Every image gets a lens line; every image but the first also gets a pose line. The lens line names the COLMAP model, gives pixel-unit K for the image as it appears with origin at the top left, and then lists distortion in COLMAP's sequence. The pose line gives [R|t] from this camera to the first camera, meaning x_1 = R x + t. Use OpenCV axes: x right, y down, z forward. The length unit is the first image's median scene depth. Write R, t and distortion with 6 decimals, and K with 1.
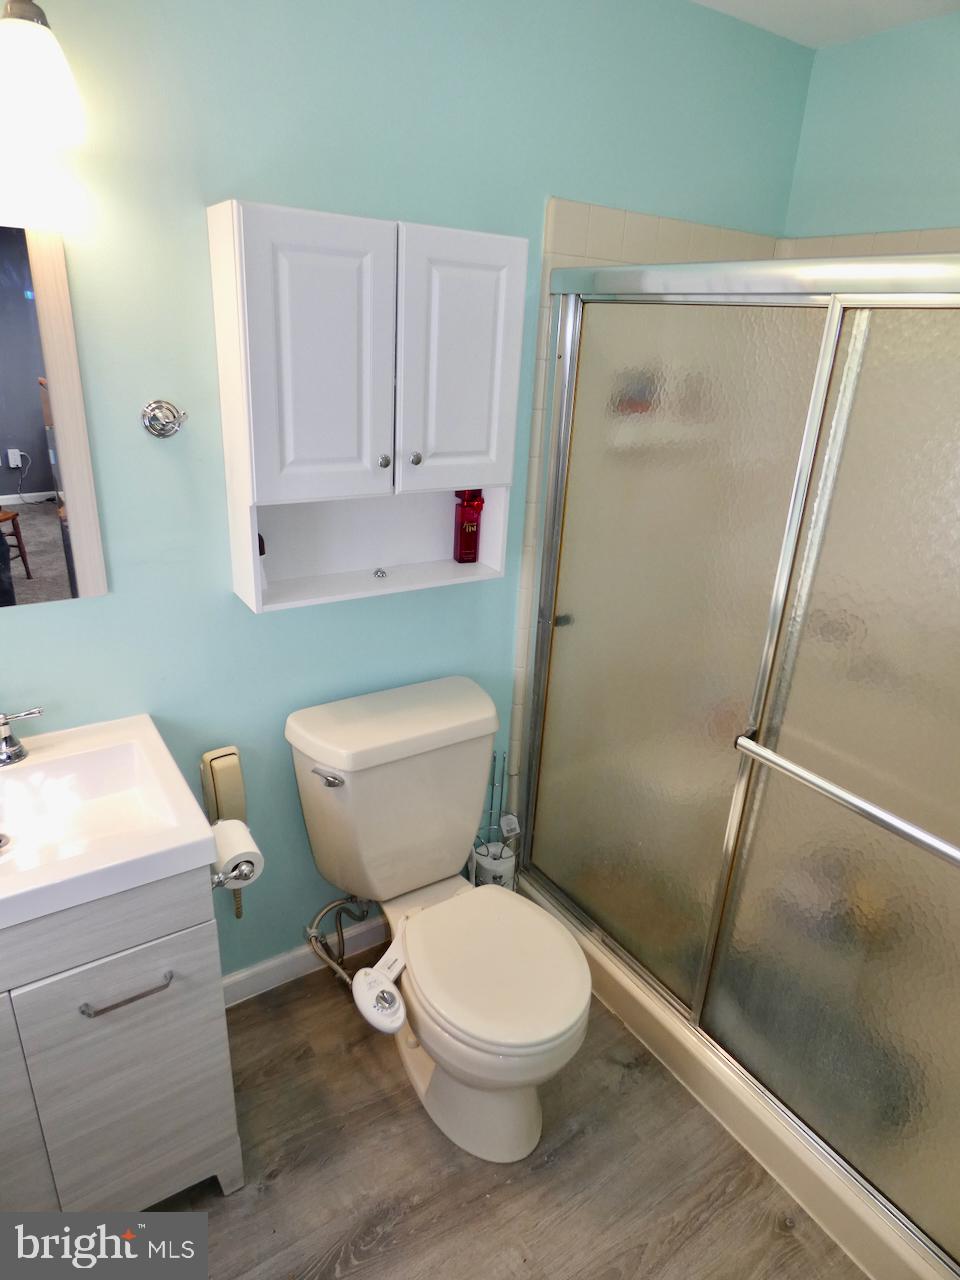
lens RADIAL K [[770.5, 0, 481.3], [0, 770.5, 639.3], [0, 0, 1]] dist [-0.002111, 0.004128]
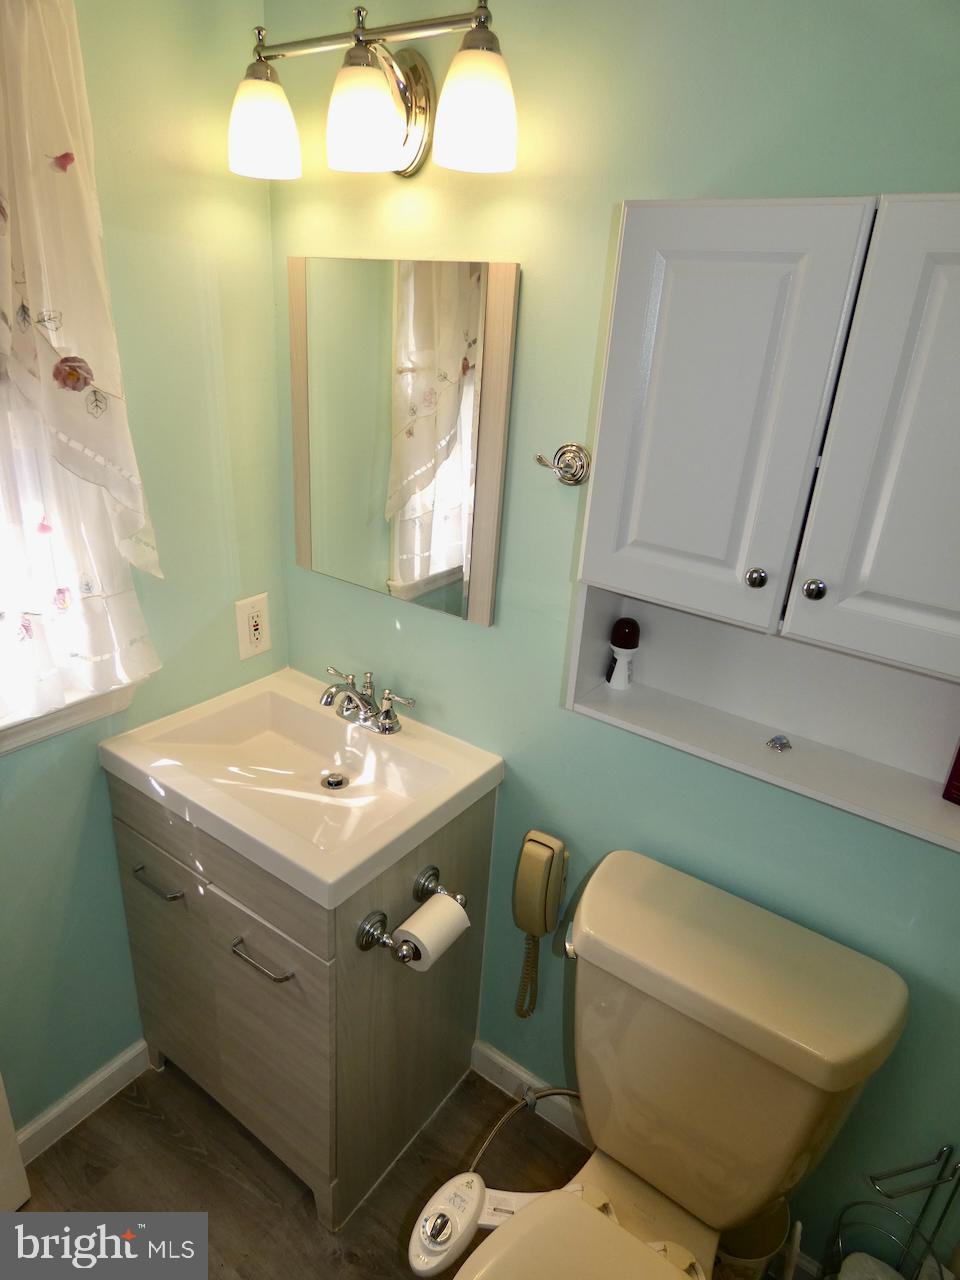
lens RADIAL K [[770.5, 0, 481.3], [0, 770.5, 639.3], [0, 0, 1]] dist [-0.002111, 0.004128]
pose [[0.365753, 0.331468, -0.869686, 0.352107], [-0.392375, 0.902247, 0.178862, -0.204256], [0.843959, 0.275824, 0.460059, 0.514103]]
